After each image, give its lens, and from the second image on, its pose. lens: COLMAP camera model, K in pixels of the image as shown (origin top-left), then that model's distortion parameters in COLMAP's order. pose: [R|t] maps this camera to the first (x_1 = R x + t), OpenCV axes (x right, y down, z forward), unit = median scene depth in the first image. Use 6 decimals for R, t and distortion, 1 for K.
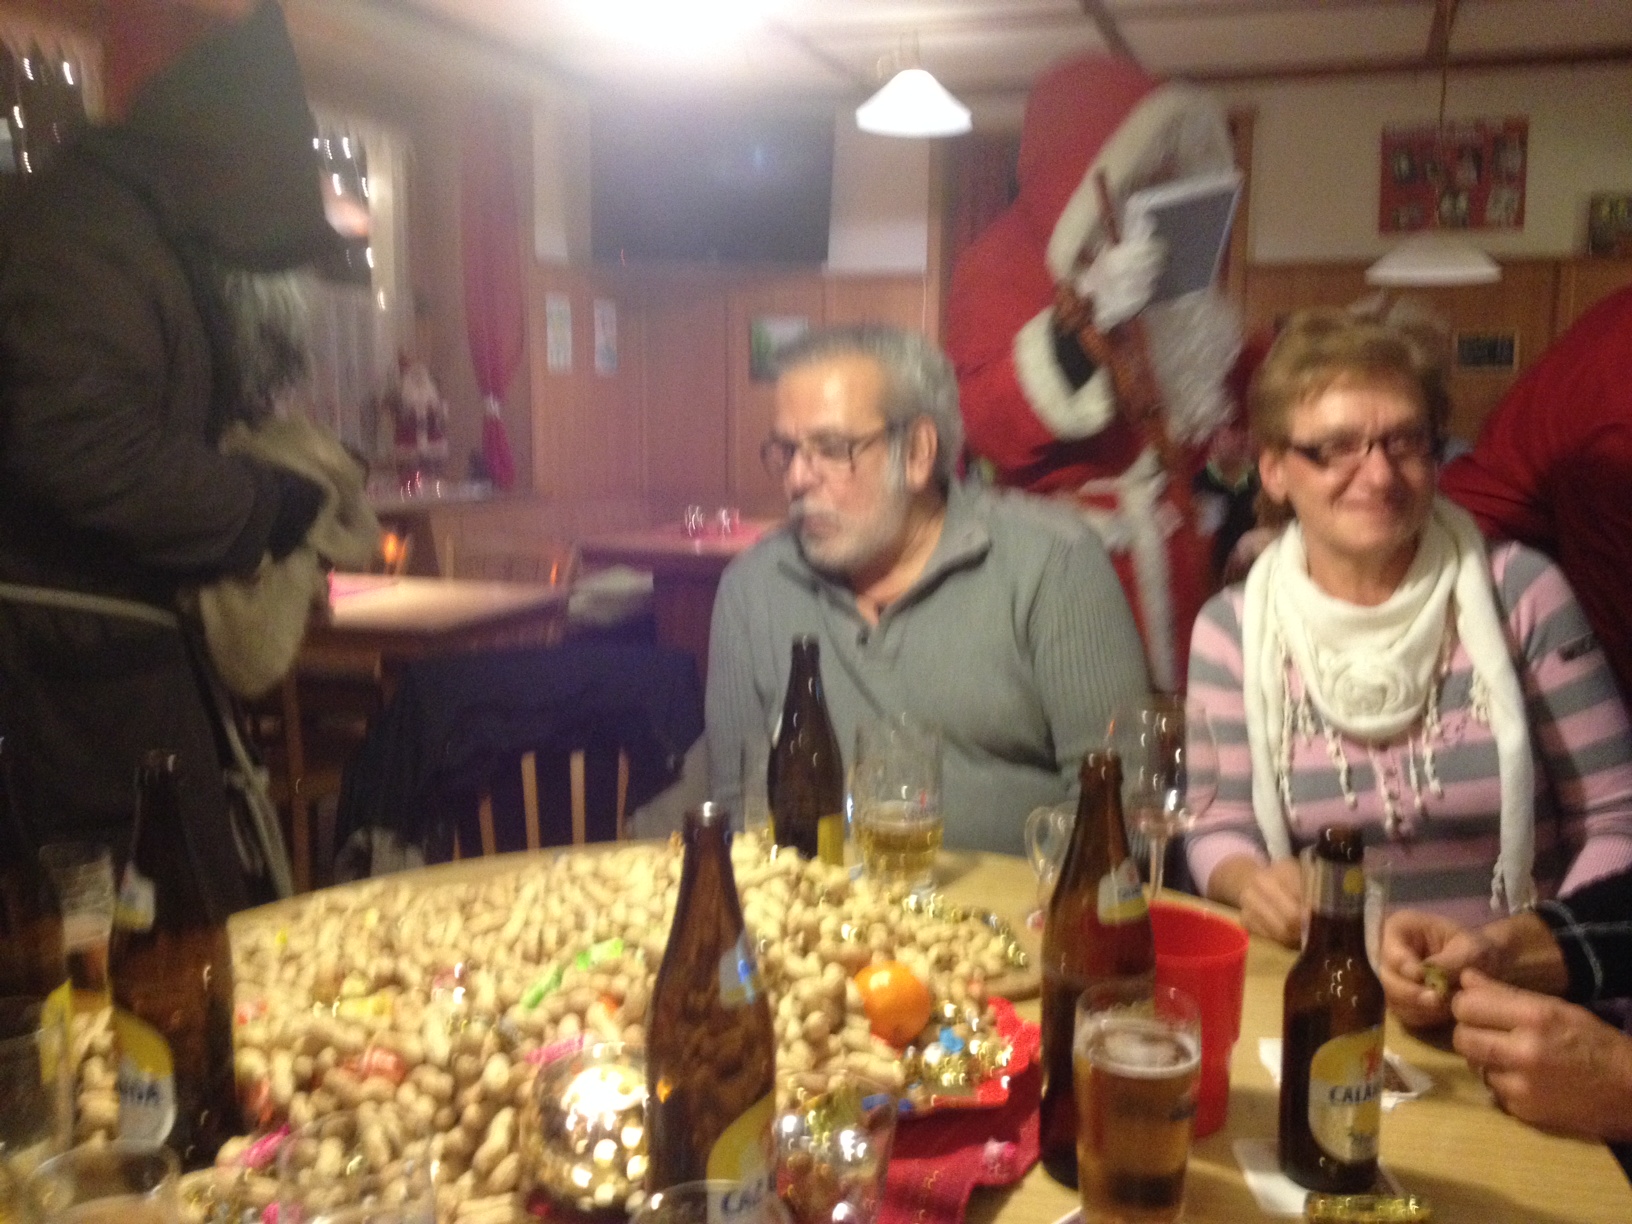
lens RADIAL K [[1667.1, 0, 816.0], [0, 1667.1, 612.0], [0, 0, 1]] dist [0.109447, -0.284009]
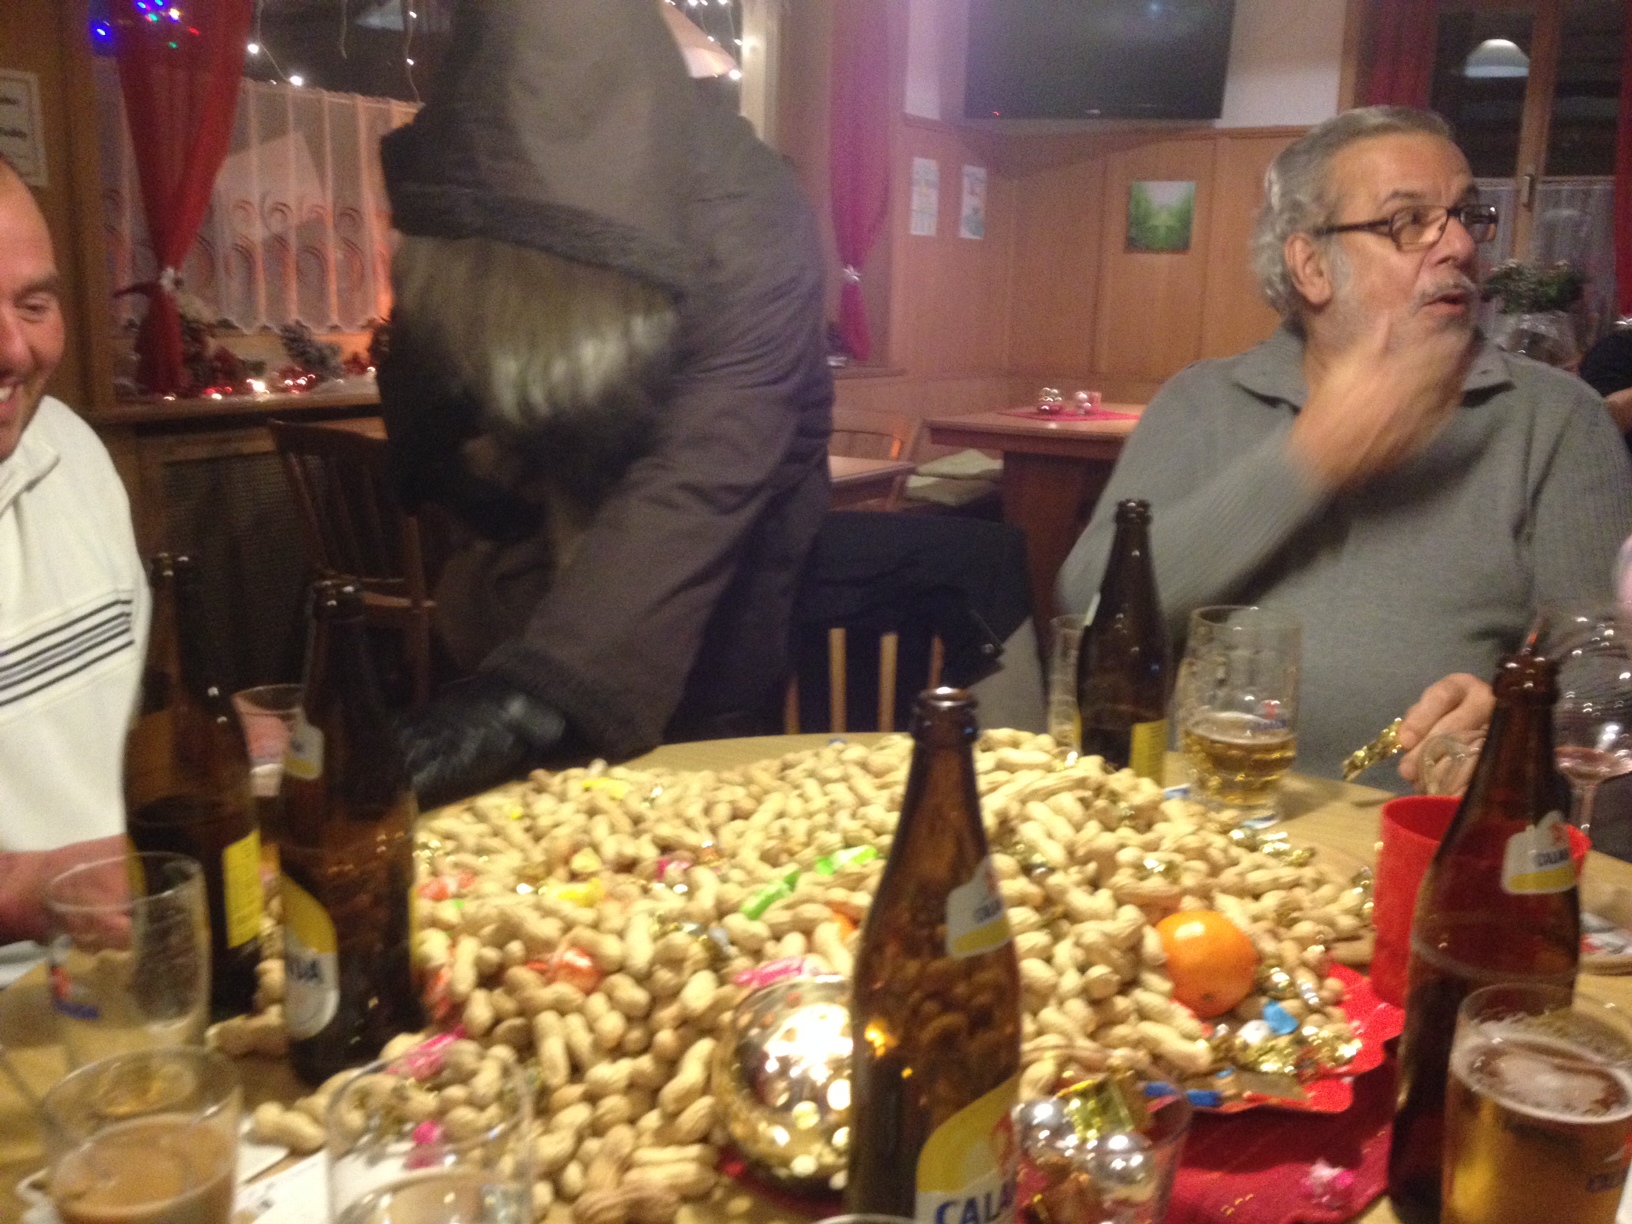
lens RADIAL K [[1667.1, 0, 816.0], [0, 1667.1, 612.0], [0, 0, 1]] dist [0.109447, -0.284009]
pose [[0.974497, 0.067581, -0.213982, 0.026933], [-0.054266, 0.996242, 0.067506, 0.029630], [0.217740, -0.054172, 0.974502, 0.217205]]
